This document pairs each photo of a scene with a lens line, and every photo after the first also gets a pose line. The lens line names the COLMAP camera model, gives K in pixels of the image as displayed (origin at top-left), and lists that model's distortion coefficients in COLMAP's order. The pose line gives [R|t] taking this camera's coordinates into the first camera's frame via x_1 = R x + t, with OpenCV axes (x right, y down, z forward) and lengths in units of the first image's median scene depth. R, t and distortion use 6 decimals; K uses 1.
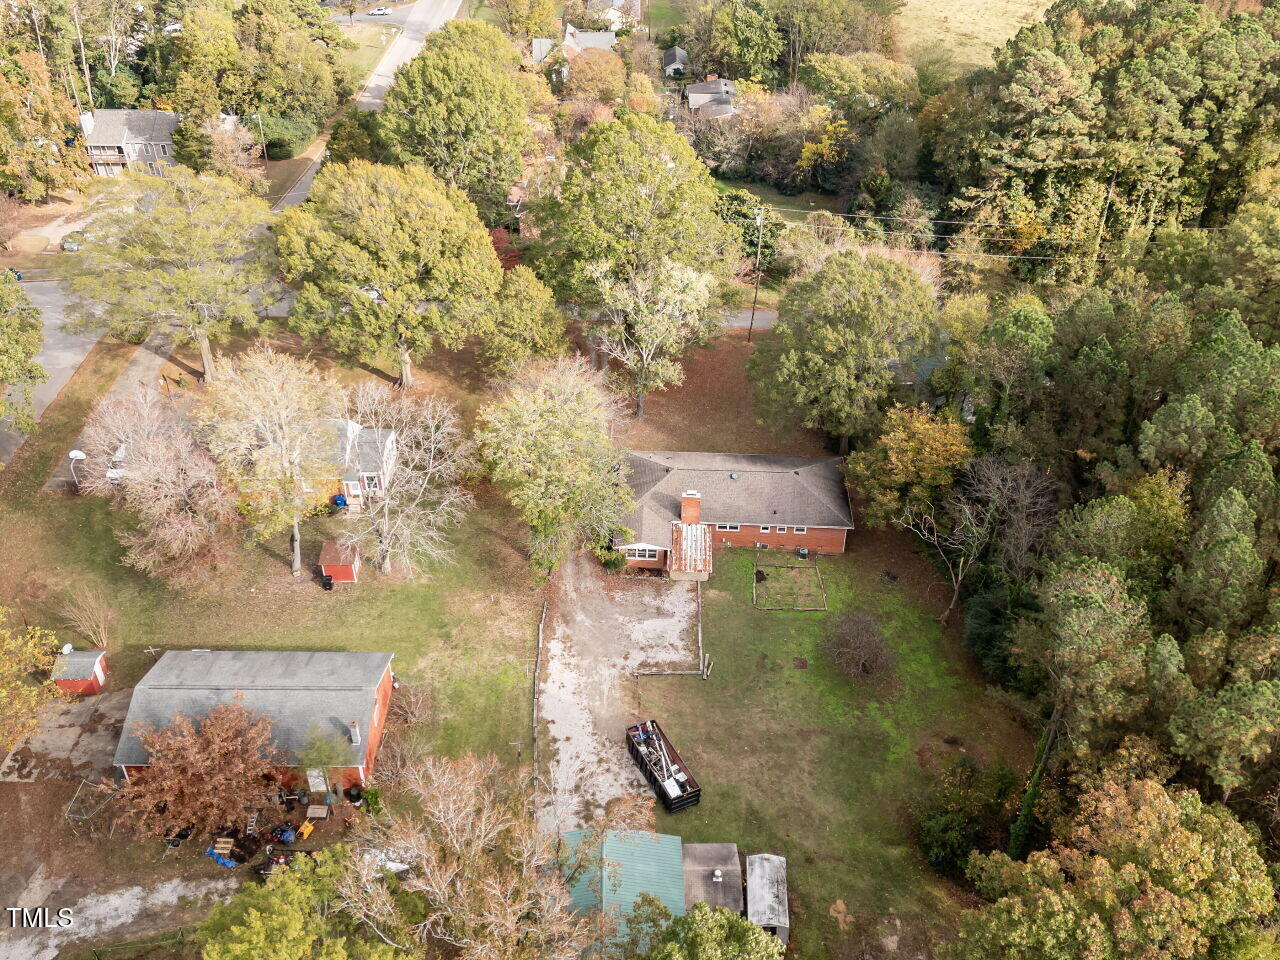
lens RADIAL K [[1163.3, 0, 632.1], [0, 1163.3, 482.5], [0, 0, 1]] dist [0.119465, -0.153858]
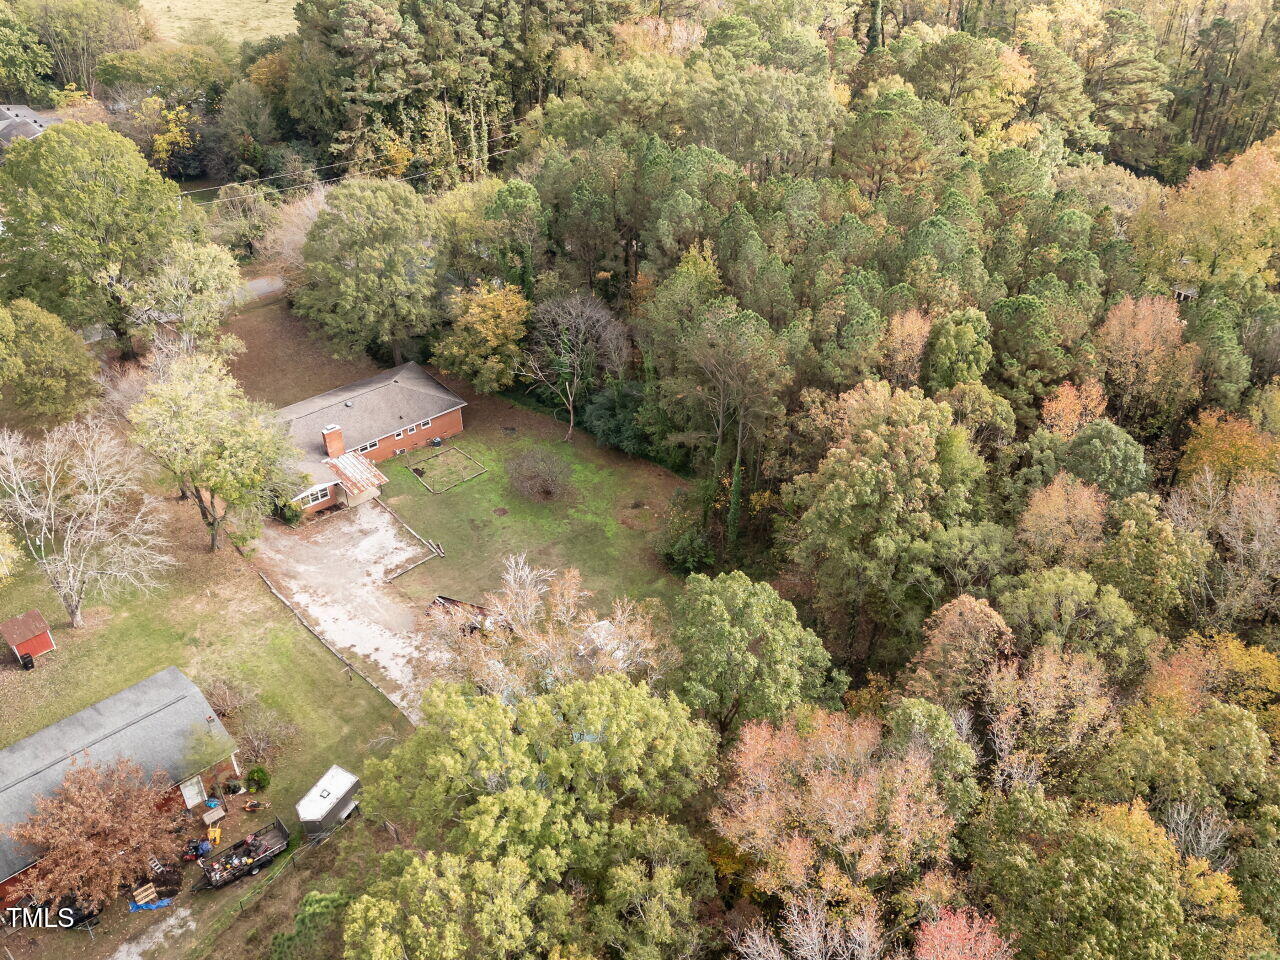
lens RADIAL K [[1163.3, 0, 632.1], [0, 1163.3, 482.5], [0, 0, 1]] dist [0.119465, -0.153858]
pose [[0.746663, -0.404811, 0.527846, -0.359231], [0.404153, 0.906332, 0.123383, 0.036515], [-0.528351, 0.121205, 0.840330, -0.055900]]
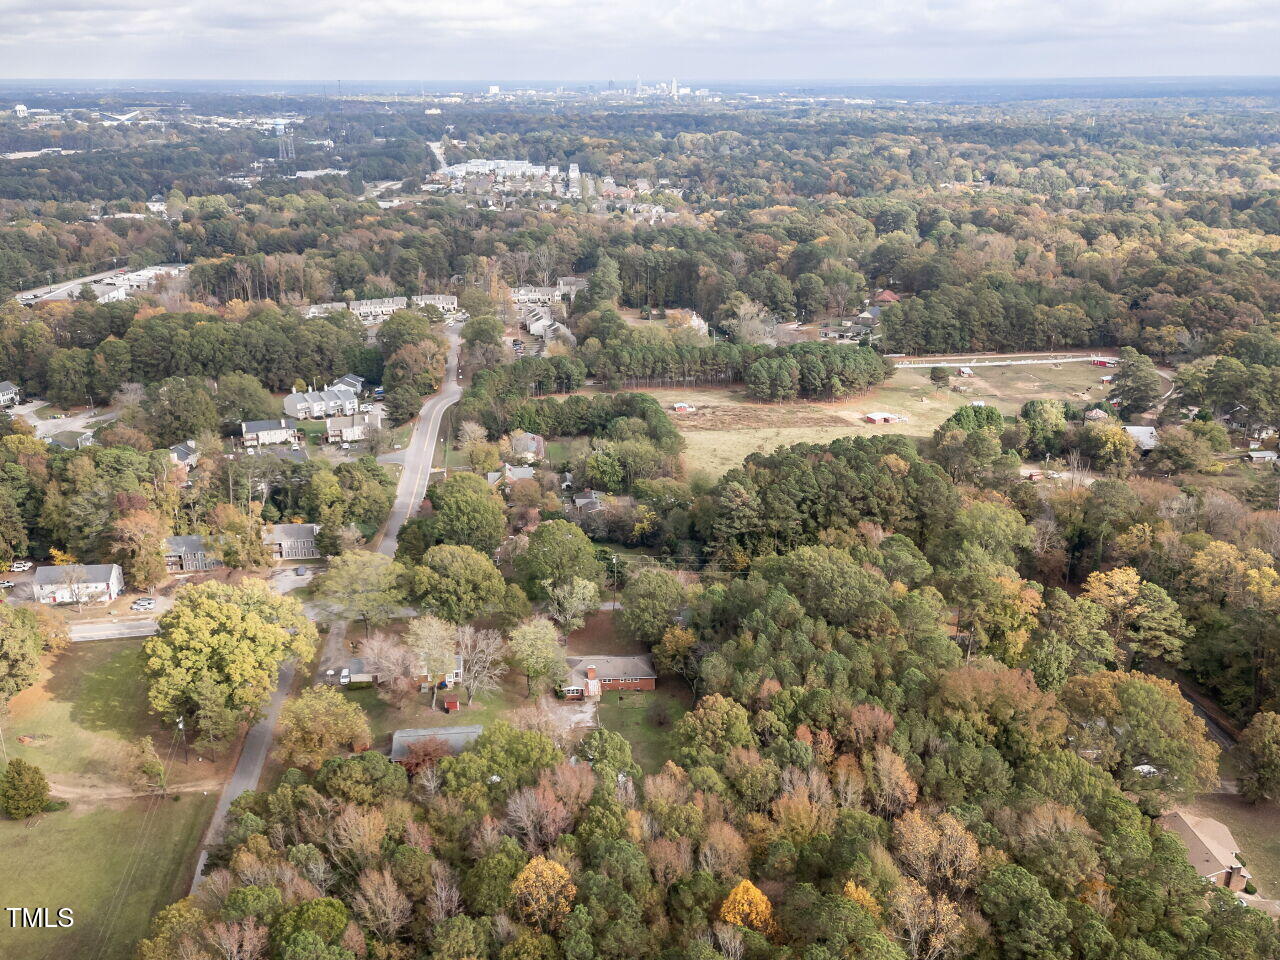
lens RADIAL K [[1163.3, 0, 632.1], [0, 1163.3, 482.5], [0, 0, 1]] dist [0.119465, -0.153858]
pose [[0.993512, -0.042023, 0.105681, -0.118710], [0.071182, 0.954484, -0.289643, 0.392353], [-0.088699, 0.295287, 0.951282, -1.621827]]
